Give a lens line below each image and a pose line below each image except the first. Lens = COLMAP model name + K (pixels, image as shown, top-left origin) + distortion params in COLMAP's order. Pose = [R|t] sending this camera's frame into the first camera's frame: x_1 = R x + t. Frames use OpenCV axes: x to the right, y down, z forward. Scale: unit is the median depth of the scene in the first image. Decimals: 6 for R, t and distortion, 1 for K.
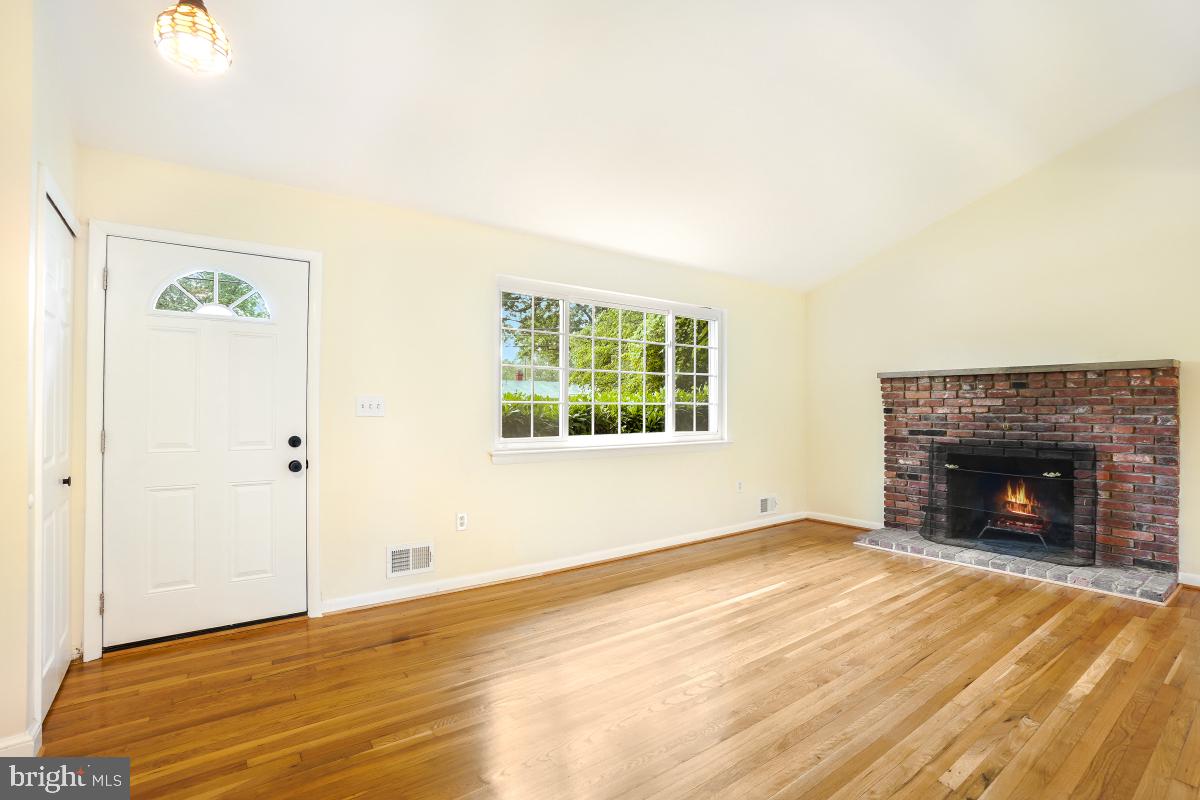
lens RADIAL K [[549.6, 0, 591.8], [0, 549.6, 396.6], [0, 0, 1]] dist [-0.055007, 0.022508]
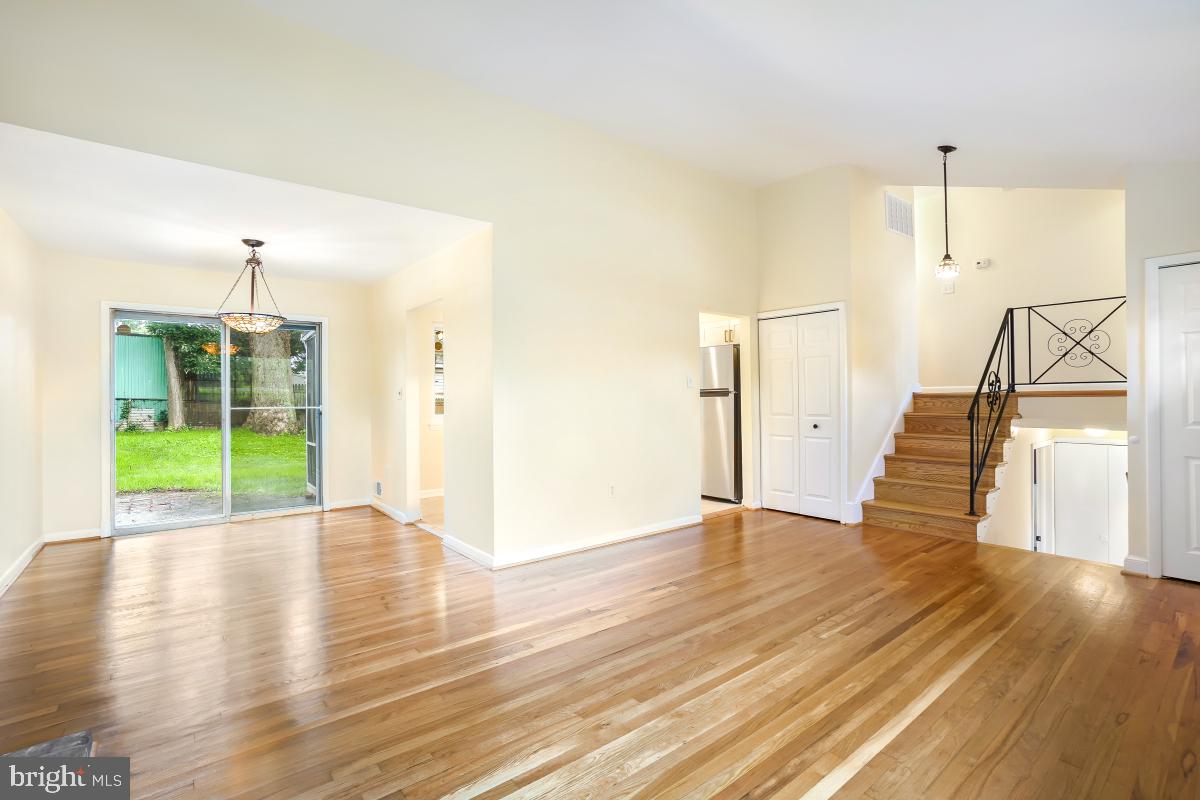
lens RADIAL K [[549.6, 0, 591.8], [0, 549.6, 396.6], [0, 0, 1]] dist [-0.055007, 0.022508]
pose [[-0.999230, 0.007244, -0.038557, 0.469704], [0.007918, 0.999818, -0.017348, 0.026513], [0.038425, -0.017639, -0.999106, 1.348897]]
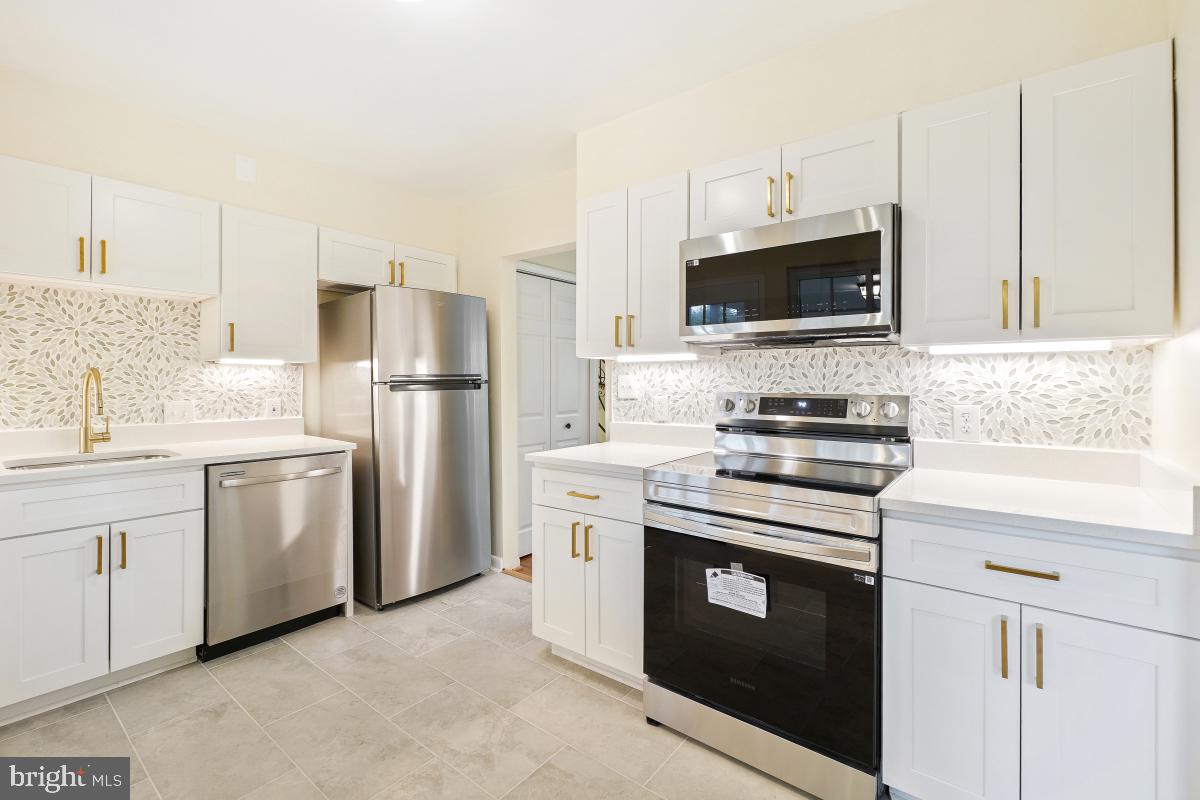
lens RADIAL K [[535.4, 0, 575.5], [0, 535.4, 376.5], [0, 0, 1]] dist [-0.000930, -0.000135]
pose [[0.235856, -0.006536, -0.971766, 0.877044], [0.012347, 0.999917, -0.003729, -0.012118], [0.971709, -0.011119, 0.235917, -0.238221]]
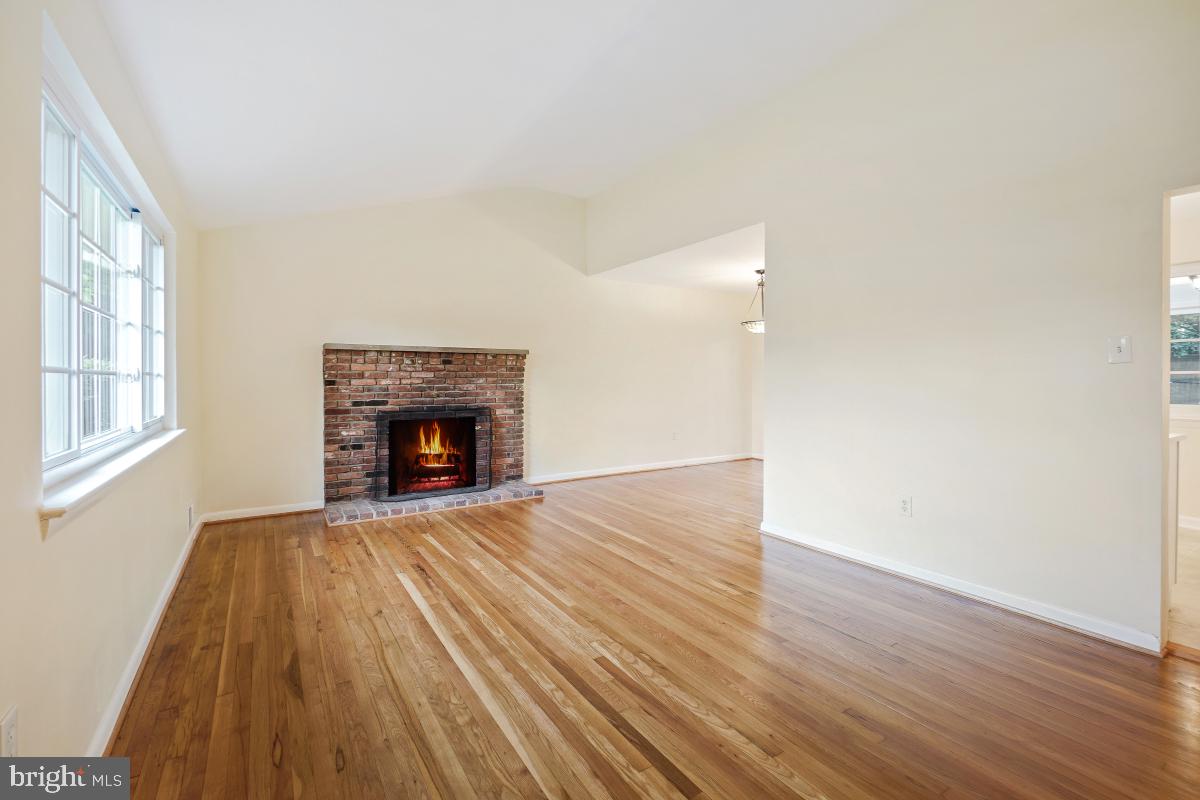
lens RADIAL K [[529.4, 0, 601.2], [0, 529.4, 376.5], [0, 0, 1]] dist [-0.003573, -0.000481]
pose [[0.065563, 0.002959, 0.997844, -0.490776], [-0.016738, 0.999858, -0.001865, 0.011190], [-0.997708, -0.016579, 0.065604, 0.604592]]
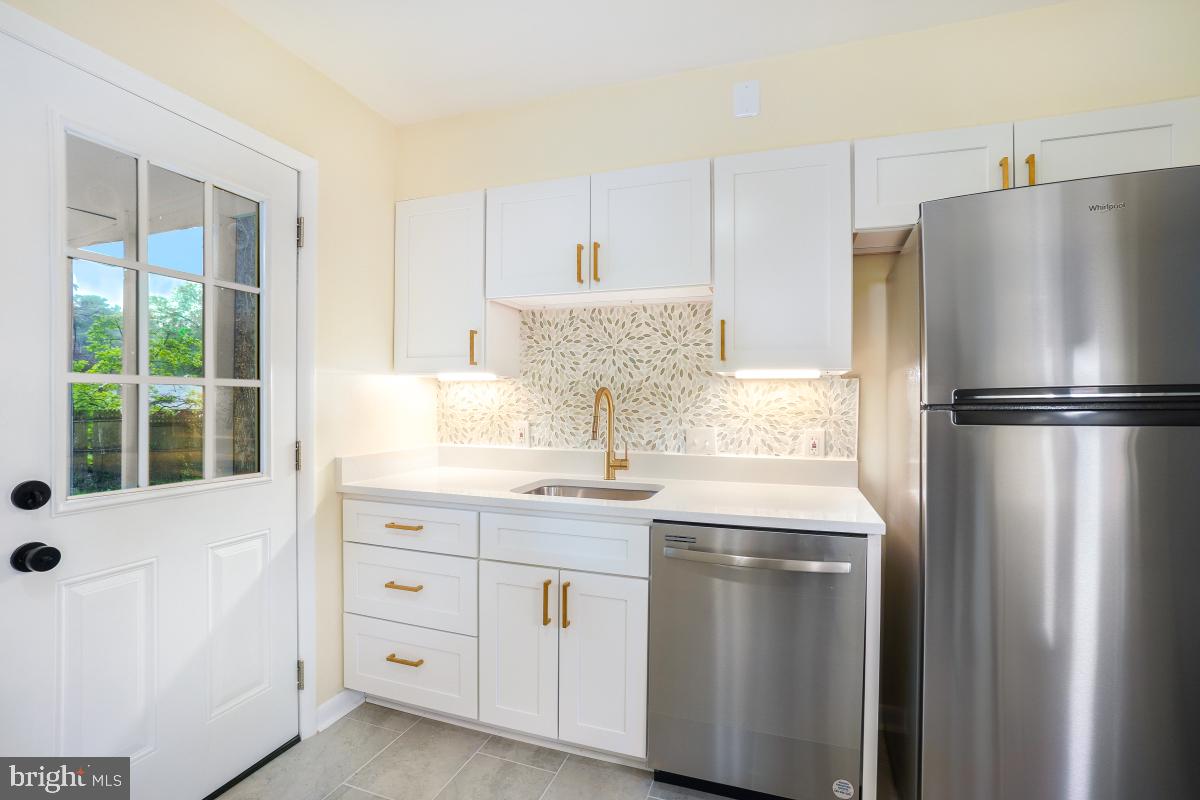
lens RADIAL K [[546.4, 0, 596.9], [0, 546.4, 406.2], [0, 0, 1]] dist [-0.061926, 0.027804]
pose [[-0.824097, 0.000062, -0.566448, 0.493662], [0.004101, 0.999974, -0.005856, -0.008375], [0.566433, -0.007149, -0.824077, -0.168636]]
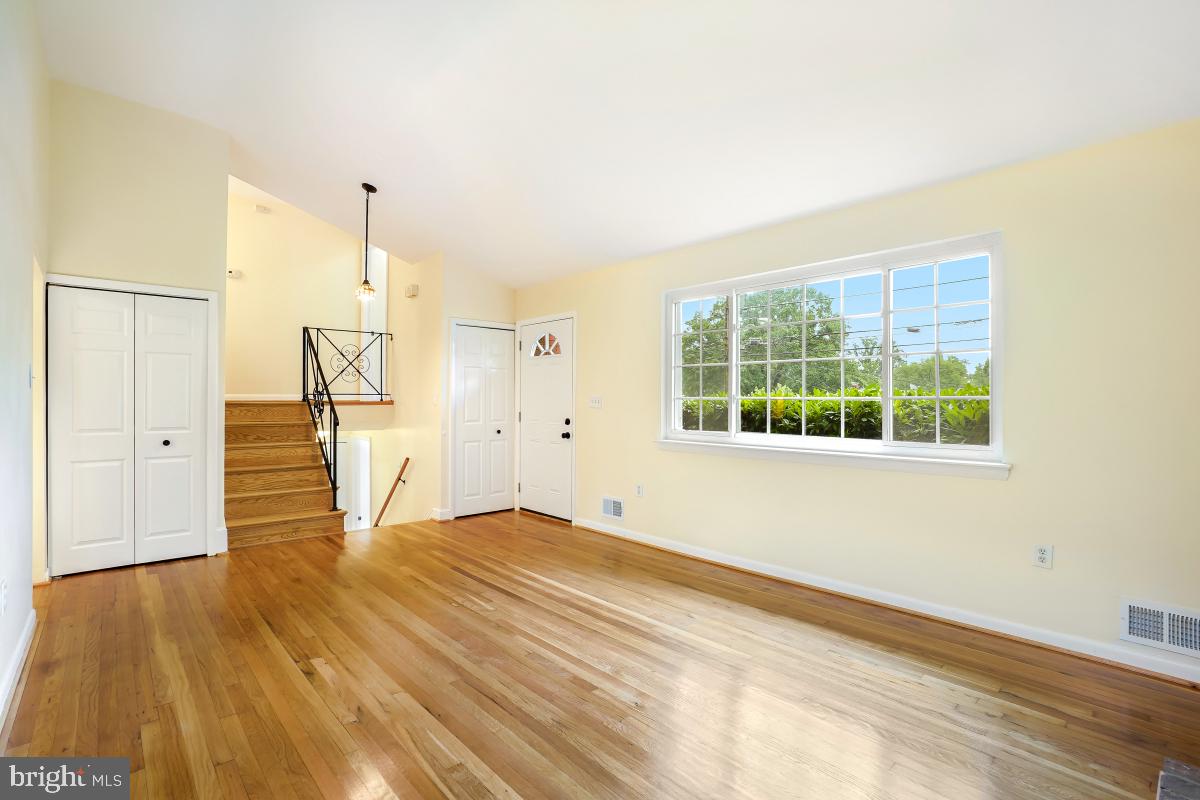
lens RADIAL K [[559.3, 0, 609.2], [0, 559.3, 404.9], [0, 0, 1]] dist [-0.041168, 0.000166]
pose [[0.114499, 0.003940, -0.993416, 1.009007], [0.015992, 0.999855, 0.005809, 0.015526], [0.993295, -0.016552, 0.114420, 0.734558]]
